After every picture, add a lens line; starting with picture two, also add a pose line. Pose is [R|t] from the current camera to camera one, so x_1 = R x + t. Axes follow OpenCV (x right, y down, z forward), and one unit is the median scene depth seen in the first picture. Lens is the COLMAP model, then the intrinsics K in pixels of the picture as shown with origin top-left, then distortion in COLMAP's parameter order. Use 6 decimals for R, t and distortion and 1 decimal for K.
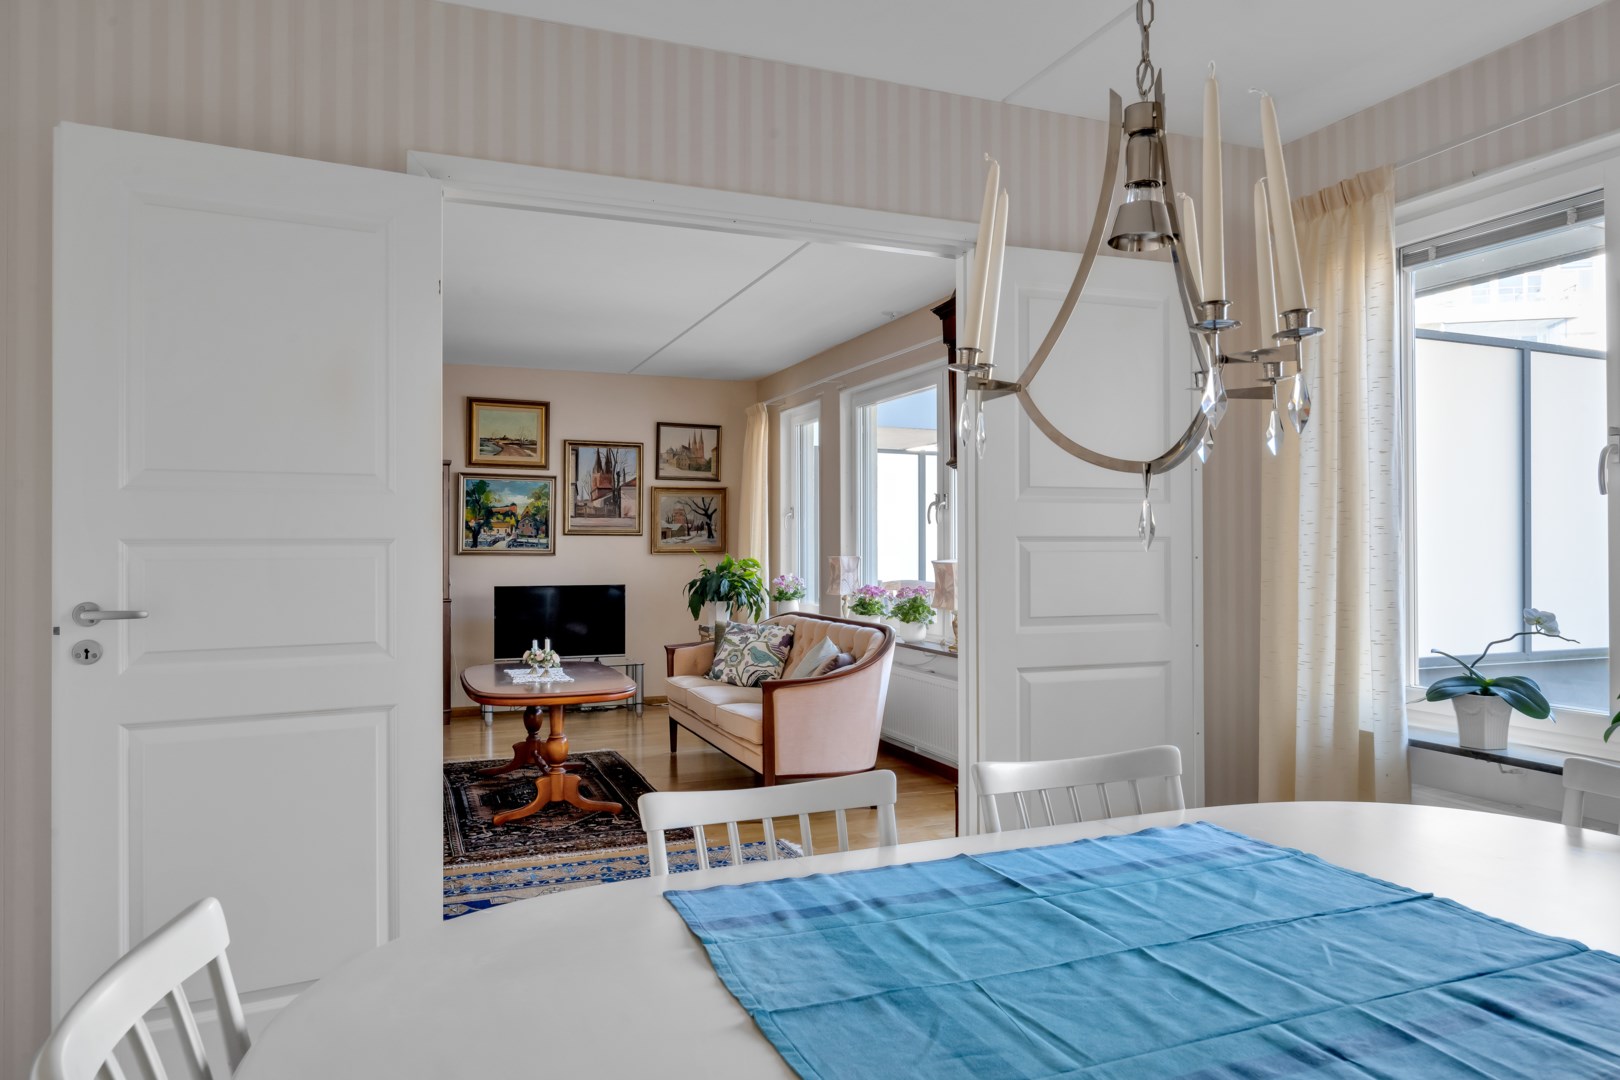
lens RADIAL K [[1083.9, 0, 824.2], [0, 1083.9, 535.2], [0, 0, 1]] dist [-0.002509, 0.002815]
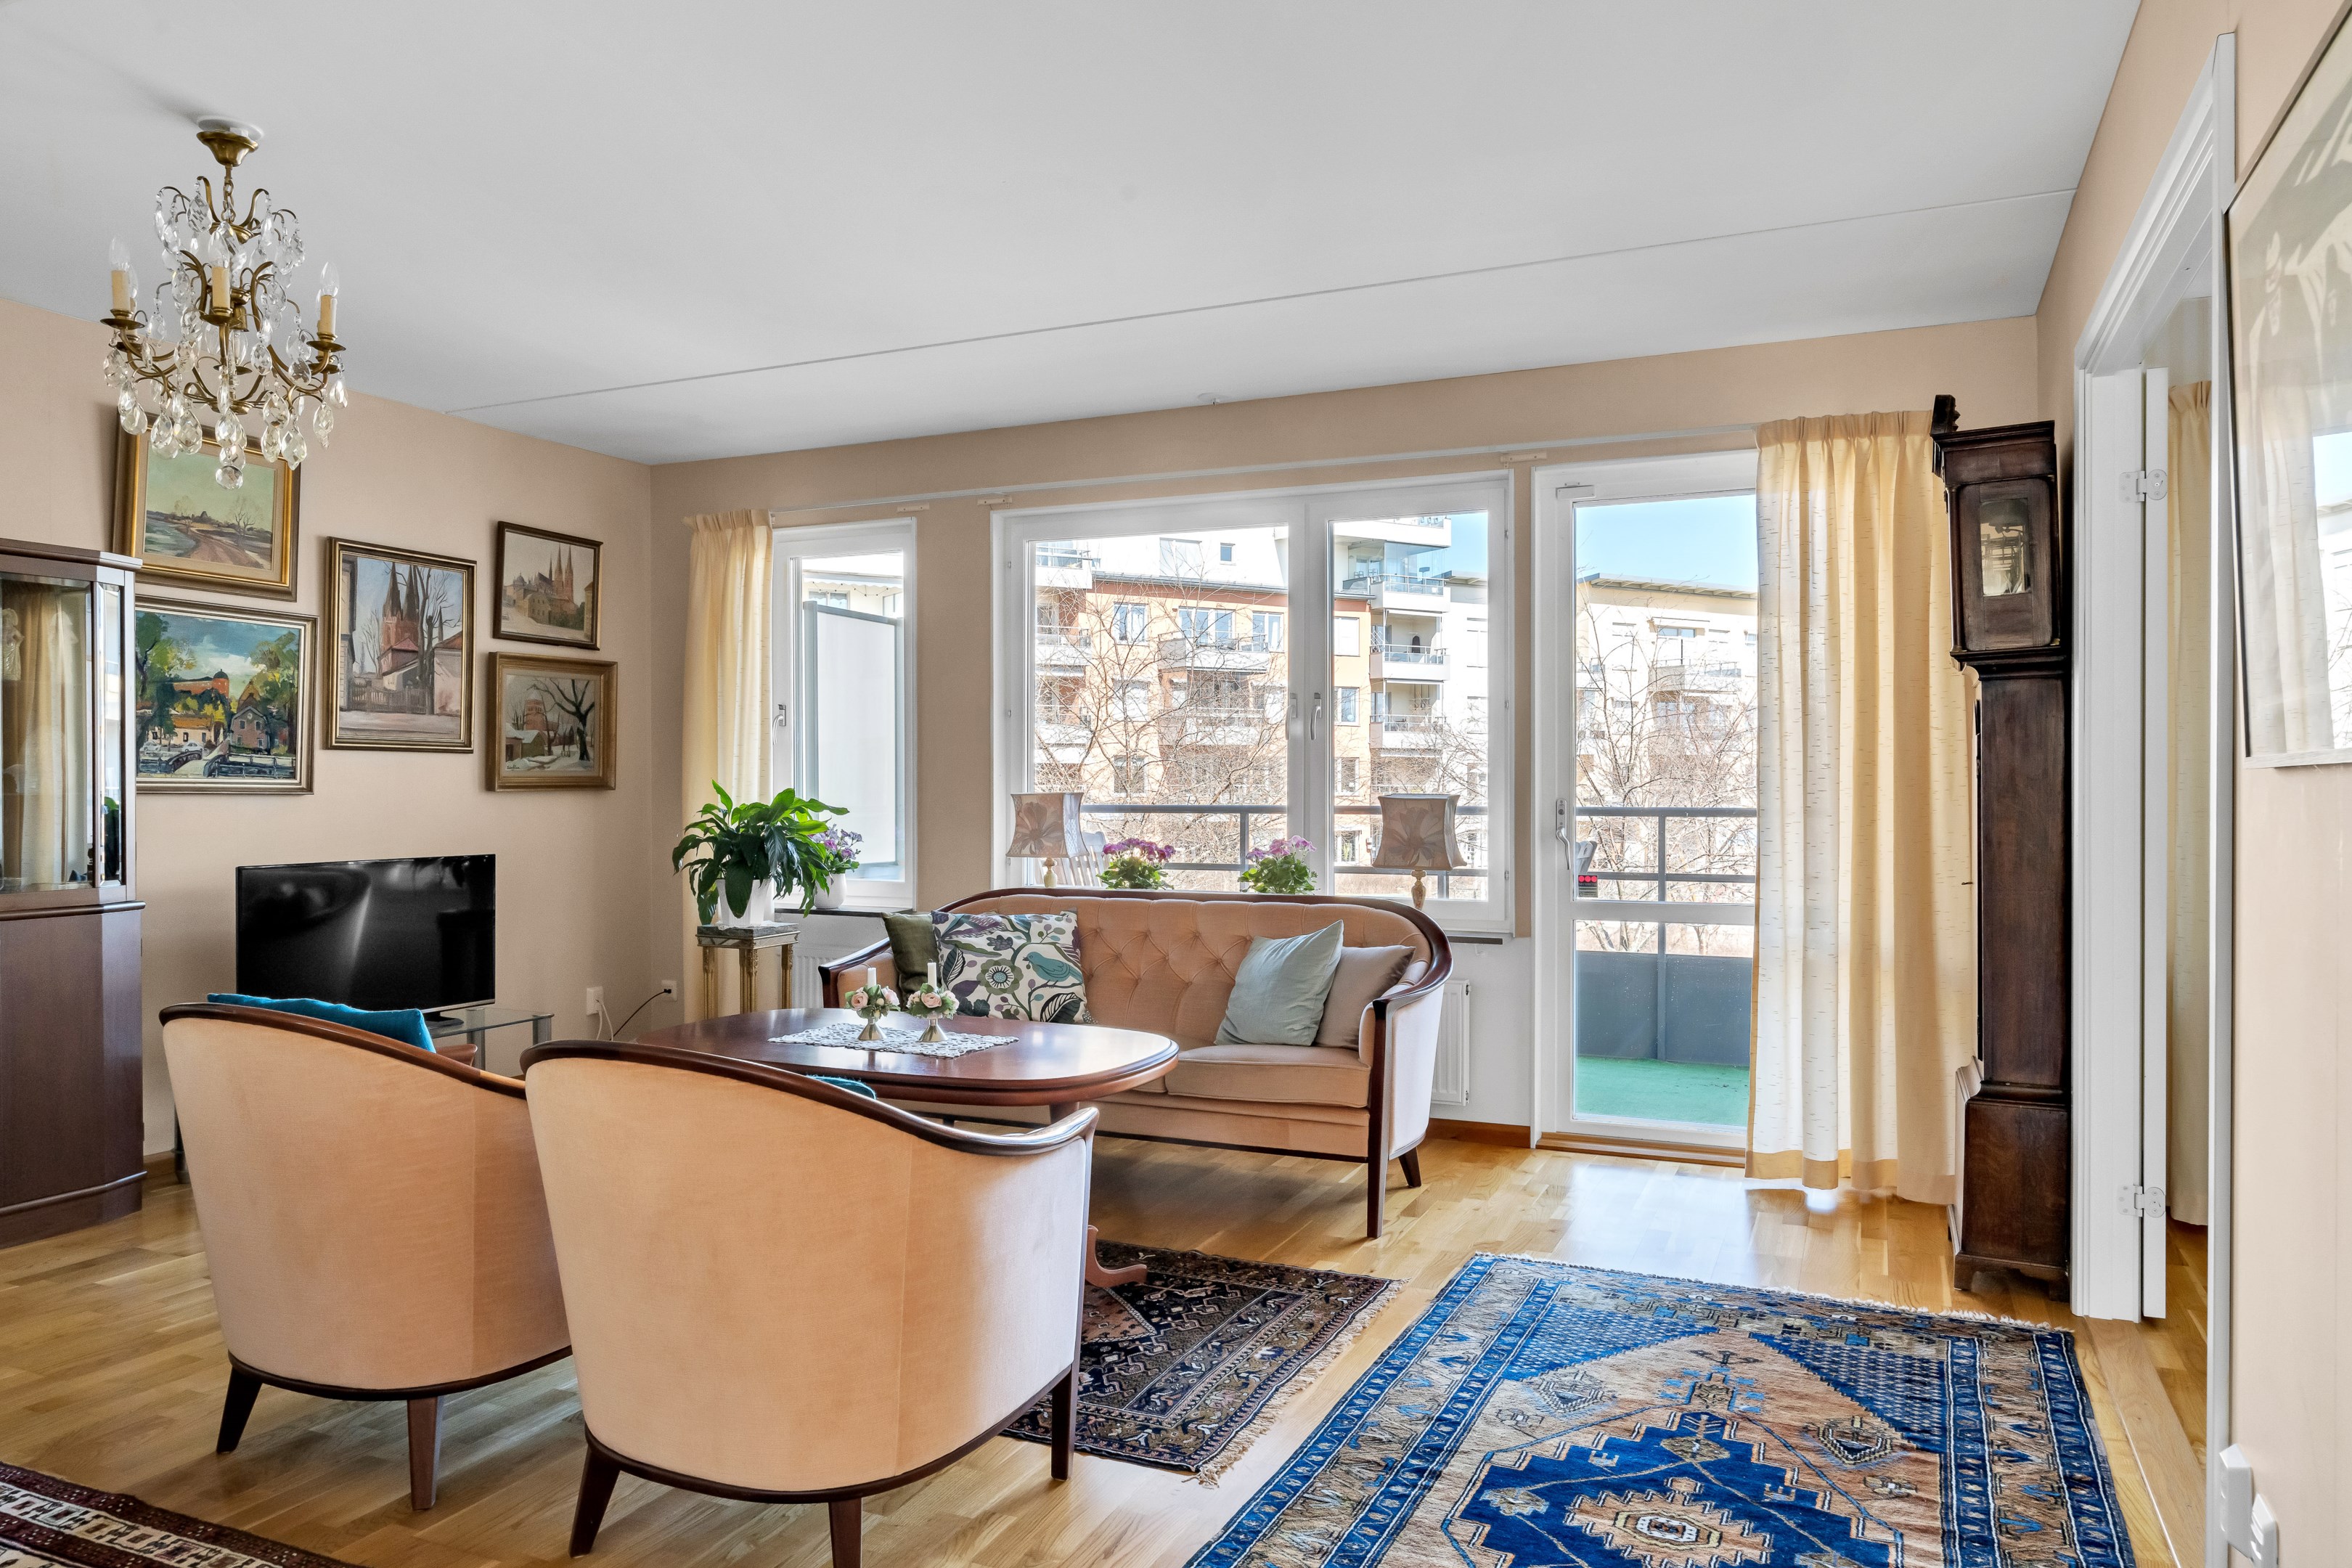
lens RADIAL K [[1573.7, 0, 1191.5], [0, 1573.7, 789.5], [0, 0, 1]] dist [-0.002509, 0.002815]
pose [[0.708772, -0.001327, 0.705436, -0.442112], [-0.008010, 0.999919, 0.009929, 0.007348], [-0.705392, -0.012688, 0.708704, 0.279525]]
